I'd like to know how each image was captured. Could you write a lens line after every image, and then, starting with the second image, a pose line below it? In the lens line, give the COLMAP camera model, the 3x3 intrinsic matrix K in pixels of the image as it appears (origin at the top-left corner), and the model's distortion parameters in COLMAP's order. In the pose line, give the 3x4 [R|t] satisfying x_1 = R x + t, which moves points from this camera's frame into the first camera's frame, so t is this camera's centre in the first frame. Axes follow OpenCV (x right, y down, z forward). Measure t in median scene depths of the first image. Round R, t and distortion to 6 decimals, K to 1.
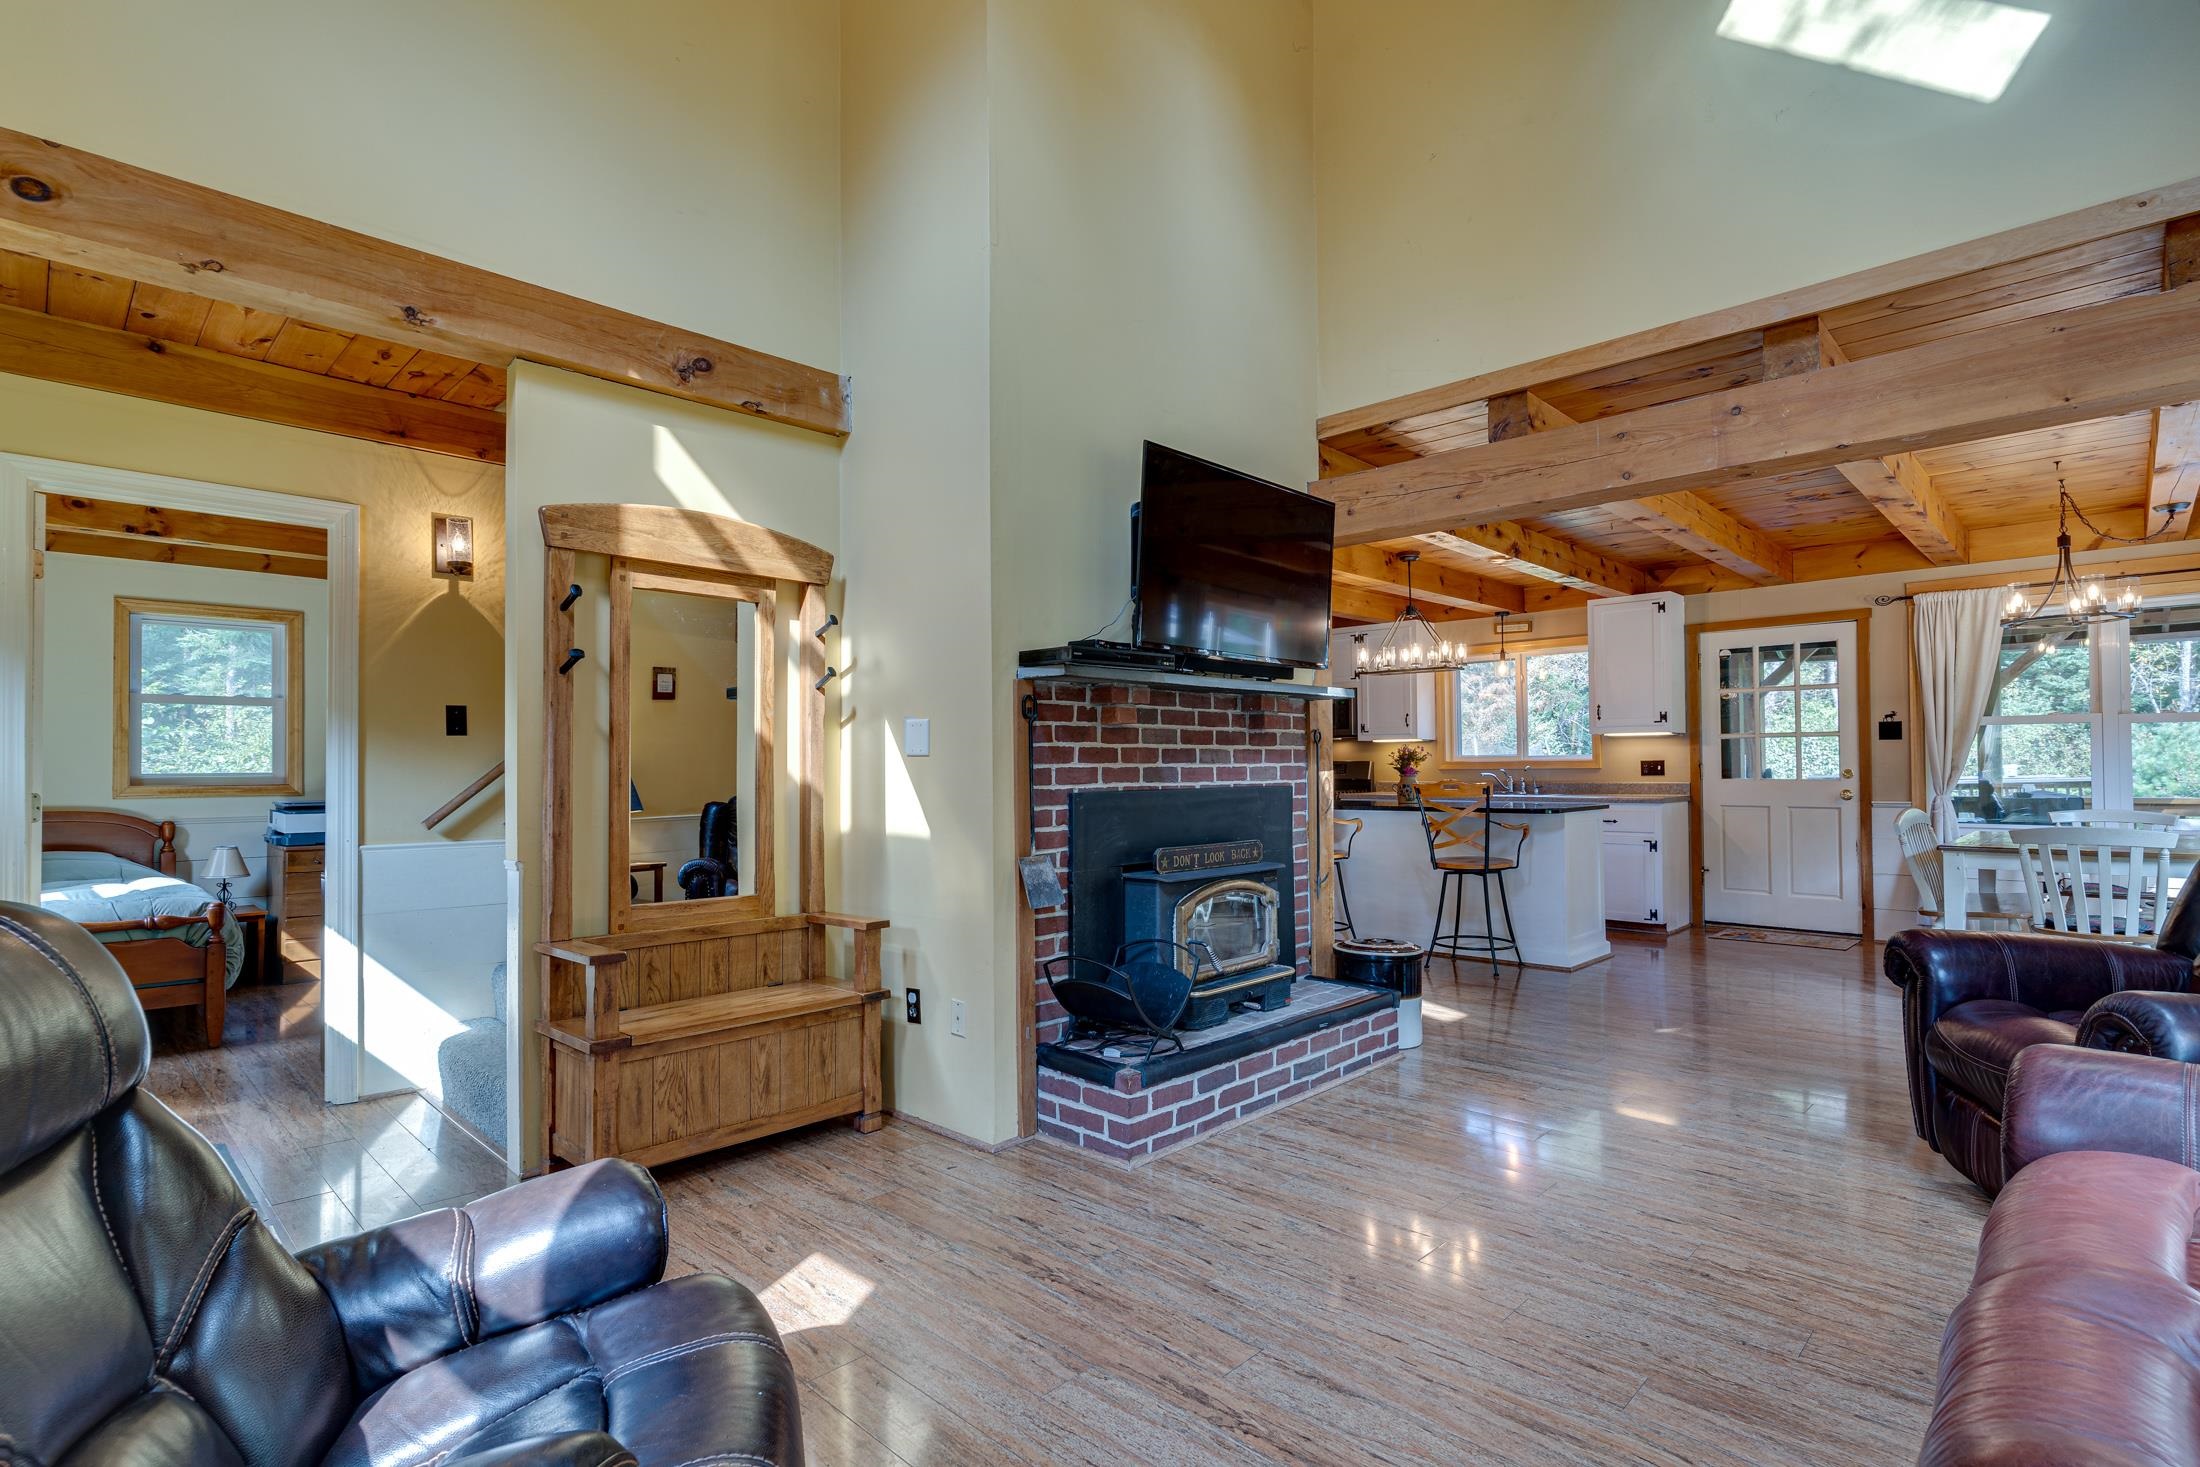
lens RADIAL K [[1065.2, 0, 1093.3], [0, 1065.2, 747.8], [0, 0, 1]] dist [-0.001179, 0.000226]
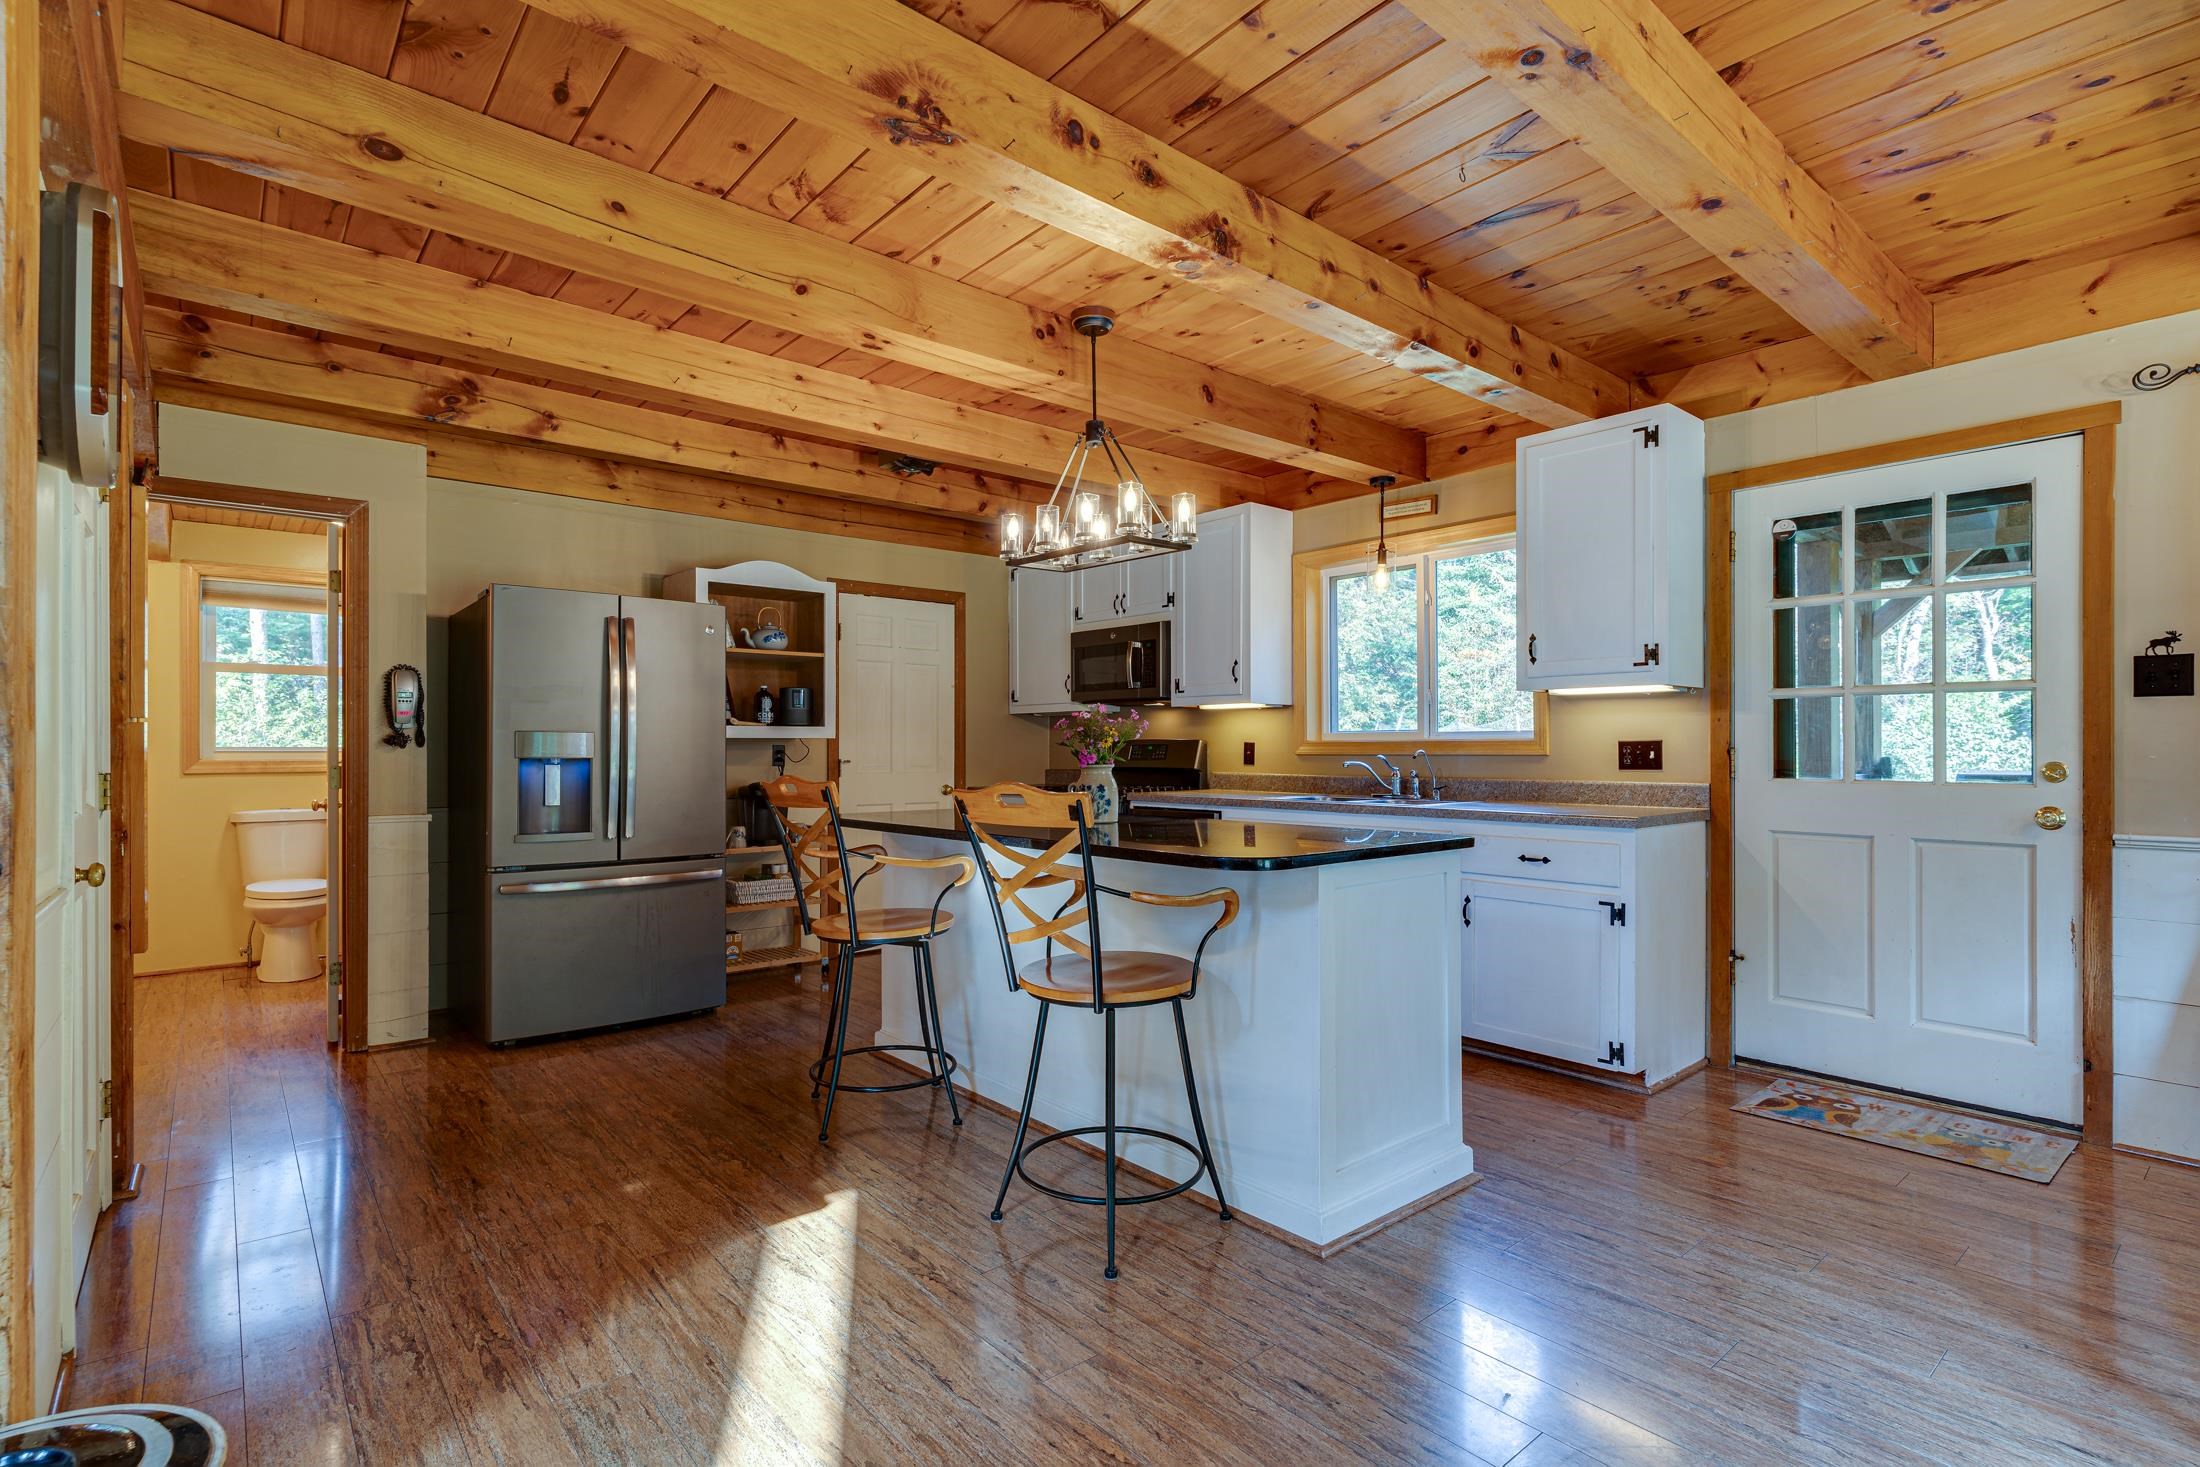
lens RADIAL K [[1044.5, 0, 1094.4], [0, 1044.5, 744.6], [0, 0, 1]] dist [0.000038, 0.001562]
pose [[0.995346, 0.006229, -0.096161, 0.351529], [-0.004680, 0.999856, 0.016326, 0.007497], [0.096249, -0.015800, 0.995232, 0.528215]]
